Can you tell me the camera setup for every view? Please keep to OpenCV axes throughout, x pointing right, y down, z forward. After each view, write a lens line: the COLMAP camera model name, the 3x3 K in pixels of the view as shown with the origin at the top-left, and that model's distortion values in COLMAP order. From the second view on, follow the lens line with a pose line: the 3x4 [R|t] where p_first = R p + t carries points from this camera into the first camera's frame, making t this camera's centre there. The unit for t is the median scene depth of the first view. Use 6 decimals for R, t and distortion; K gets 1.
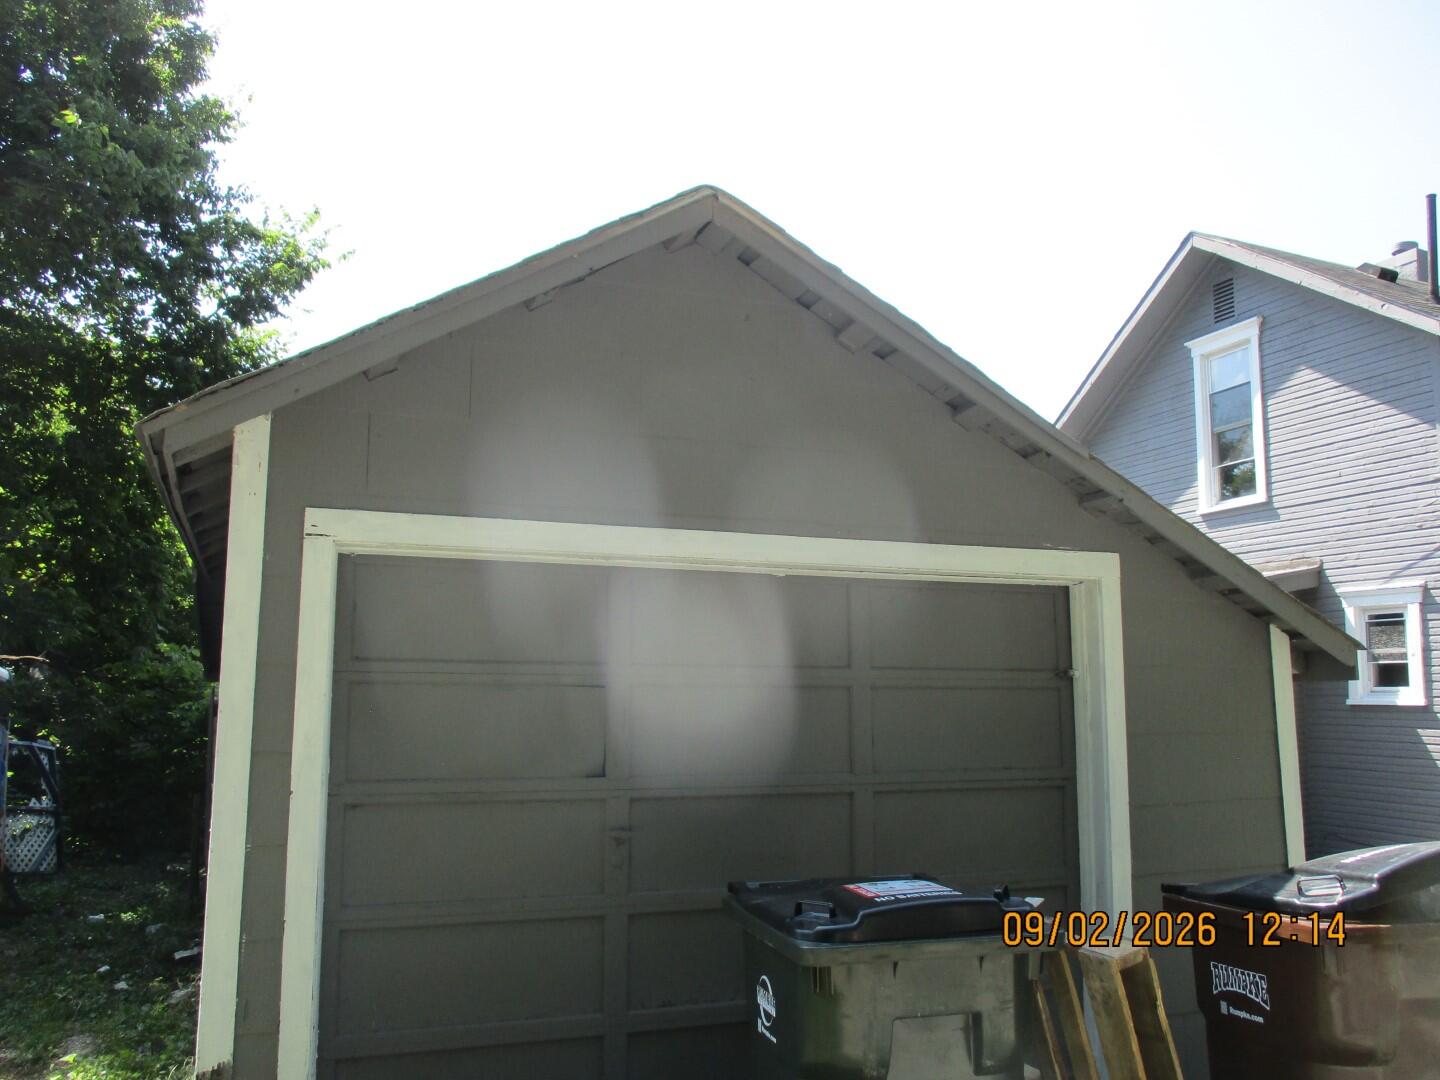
lens RADIAL K [[1183.9, 0, 722.5], [0, 1183.9, 549.3], [0, 0, 1]] dist [-0.036751, 0.007615]
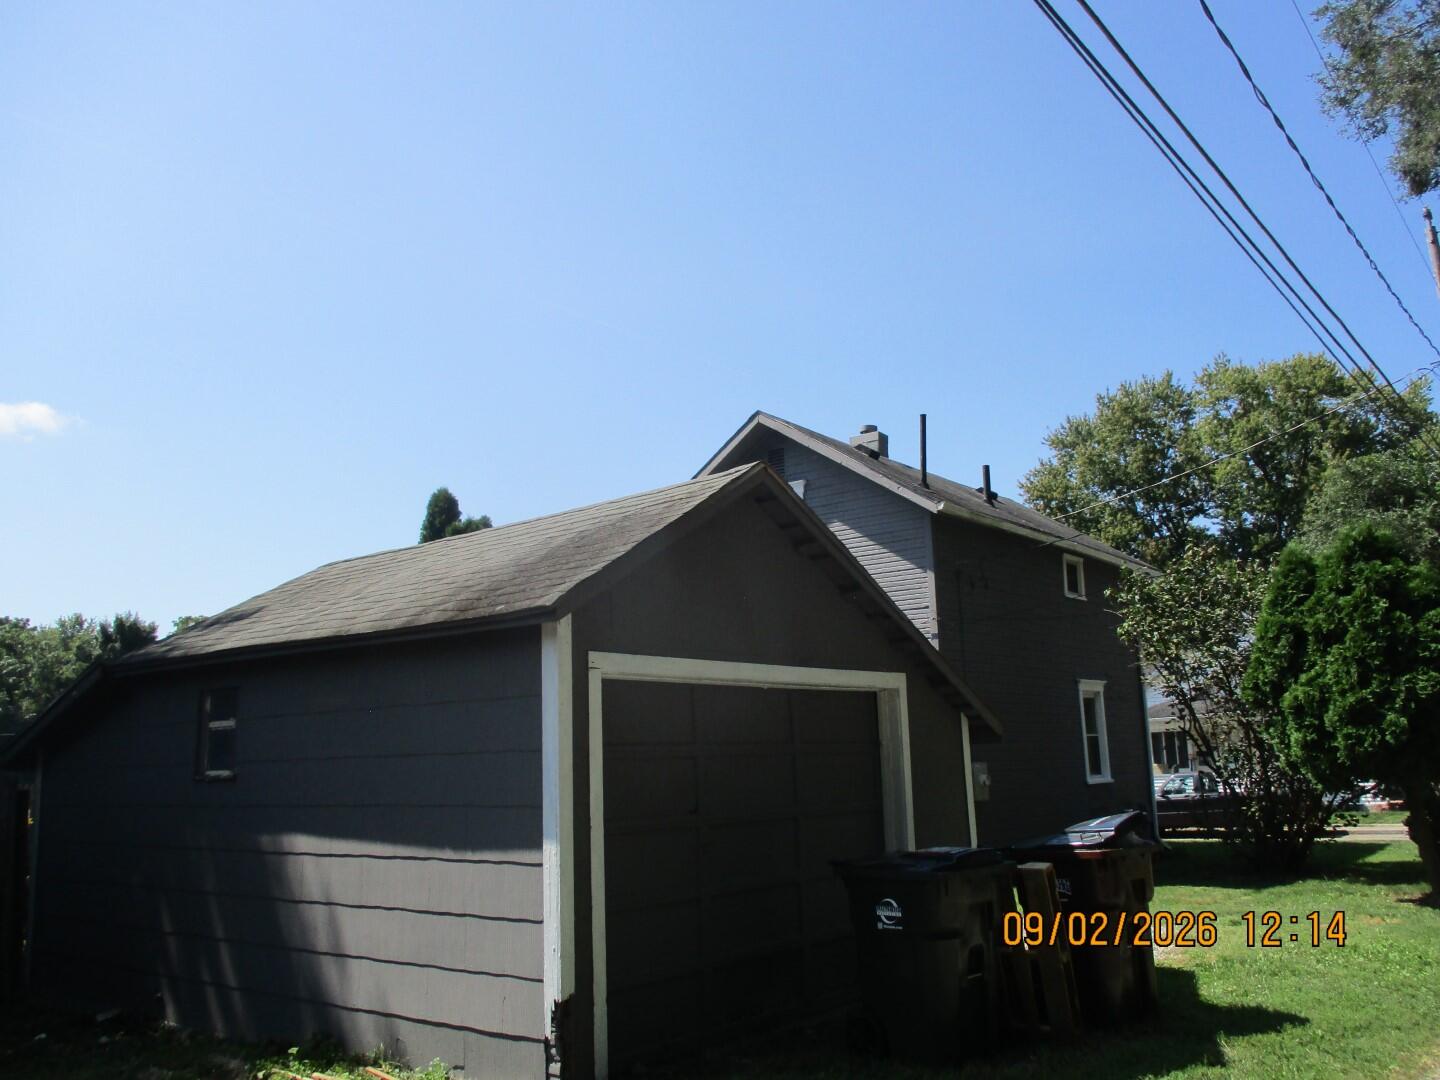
lens RADIAL K [[1183.9, 0, 717.6], [0, 1183.9, 535.9], [0, 0, 1]] dist [-0.036751, 0.007615]
pose [[0.872171, 0.061880, 0.485271, -0.353447], [-0.027276, 0.996576, -0.078056, -0.025147], [-0.488439, 0.054842, 0.870873, -0.183567]]
